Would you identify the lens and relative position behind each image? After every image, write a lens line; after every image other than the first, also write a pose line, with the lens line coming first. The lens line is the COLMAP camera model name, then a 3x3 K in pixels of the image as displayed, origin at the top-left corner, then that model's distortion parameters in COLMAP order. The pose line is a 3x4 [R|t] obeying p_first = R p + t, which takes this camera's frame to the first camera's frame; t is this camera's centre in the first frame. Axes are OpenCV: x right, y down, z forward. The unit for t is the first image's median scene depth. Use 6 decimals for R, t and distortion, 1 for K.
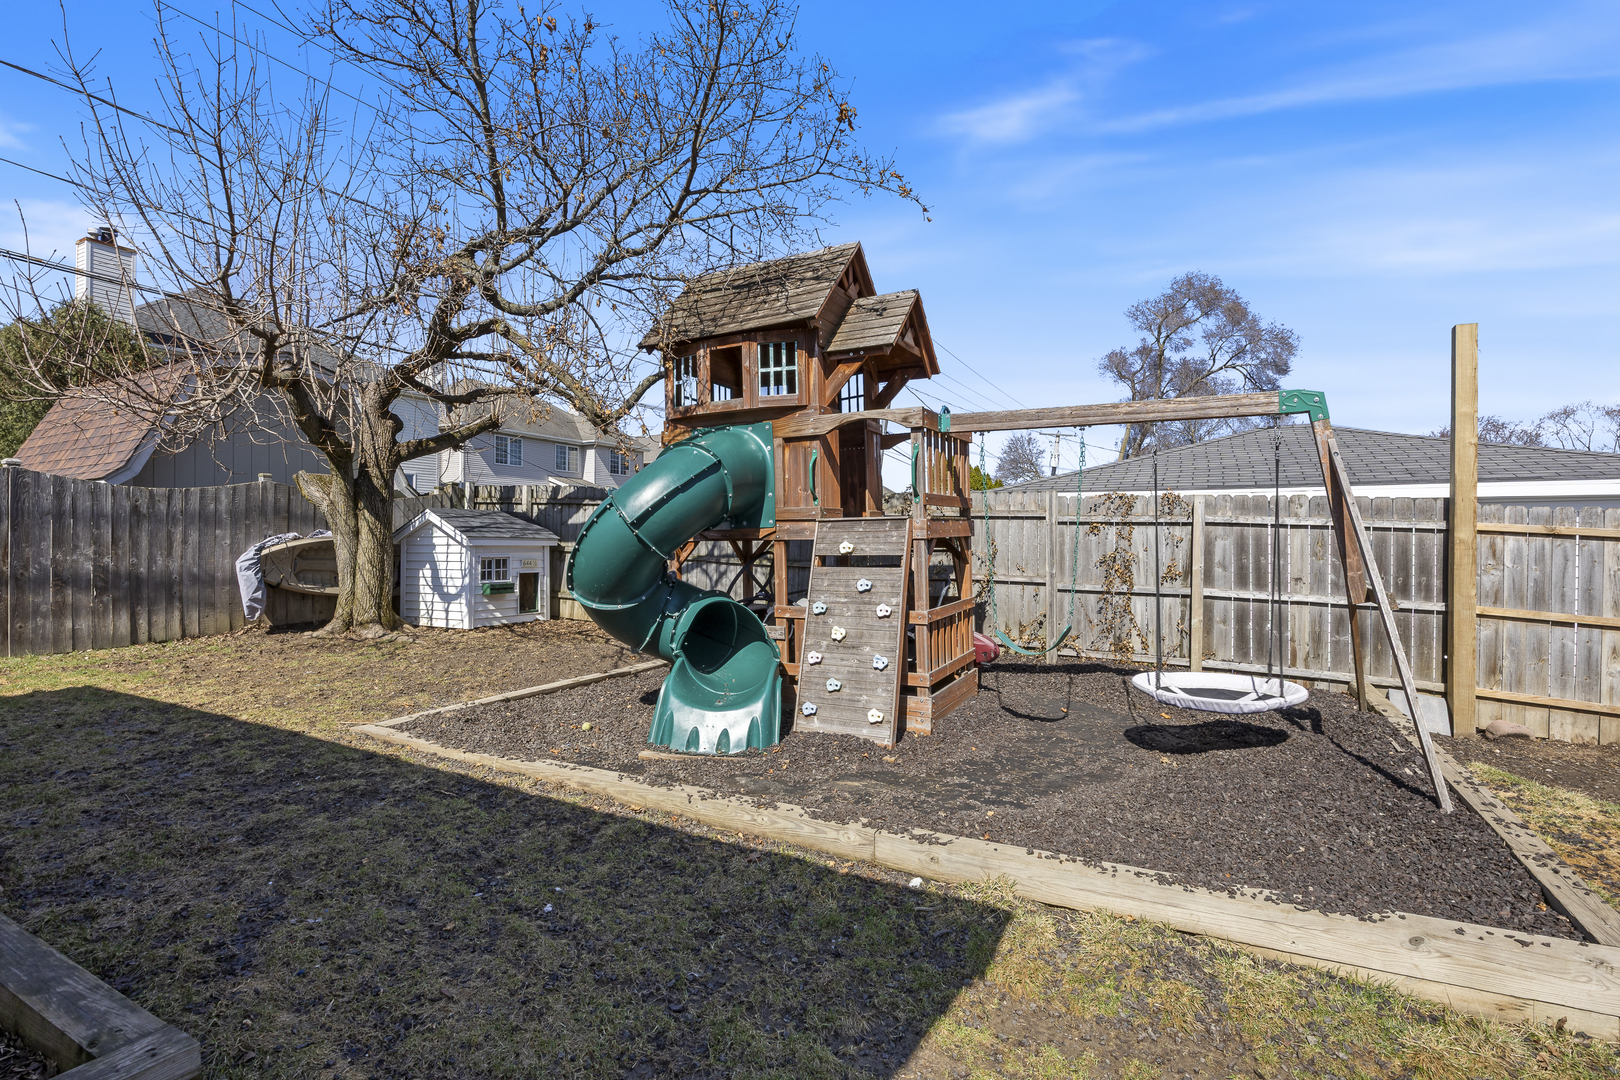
lens RADIAL K [[764.1, 0, 810.0], [0, 764.1, 540.0], [0, 0, 1]] dist [-0.000241, 0.000015]
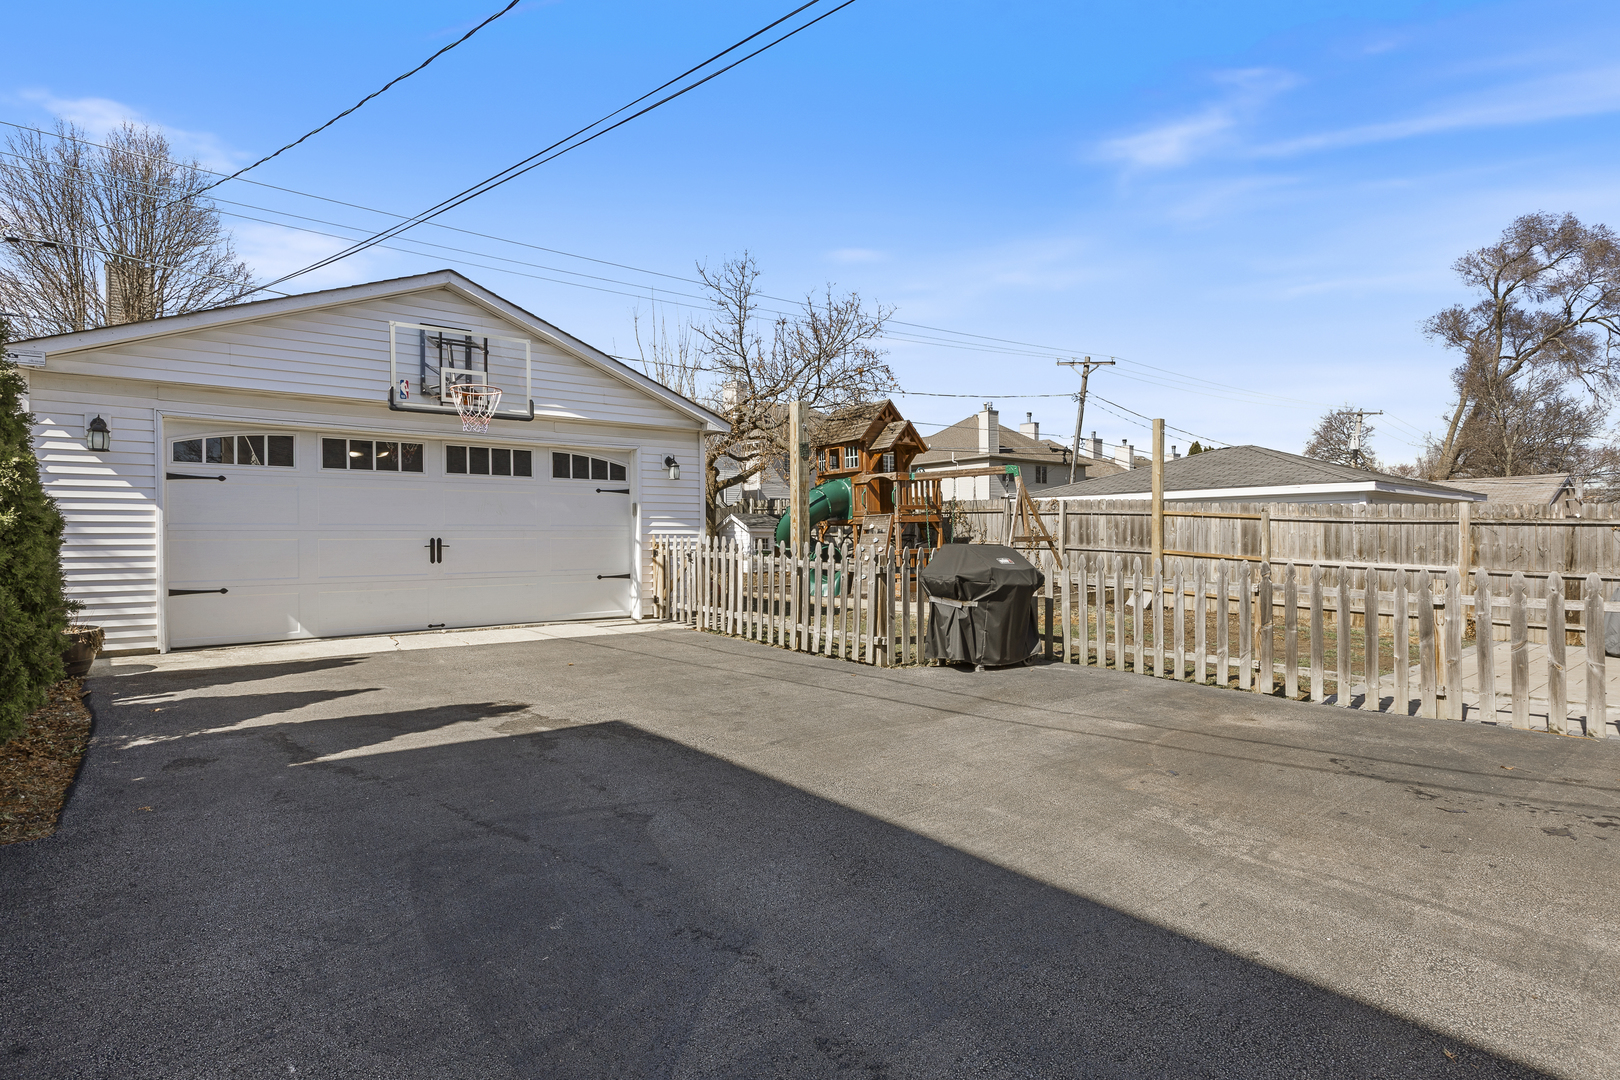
lens RADIAL K [[882.8, 0, 810.0], [0, 882.8, 540.0], [0, 0, 1]] dist [-0.002418, -0.000059]
pose [[0.926884, -0.010458, -0.375202, 0.777608], [0.011138, 0.999938, -0.000357, 0.043251], [0.375183, -0.003848, 0.926943, -1.487501]]
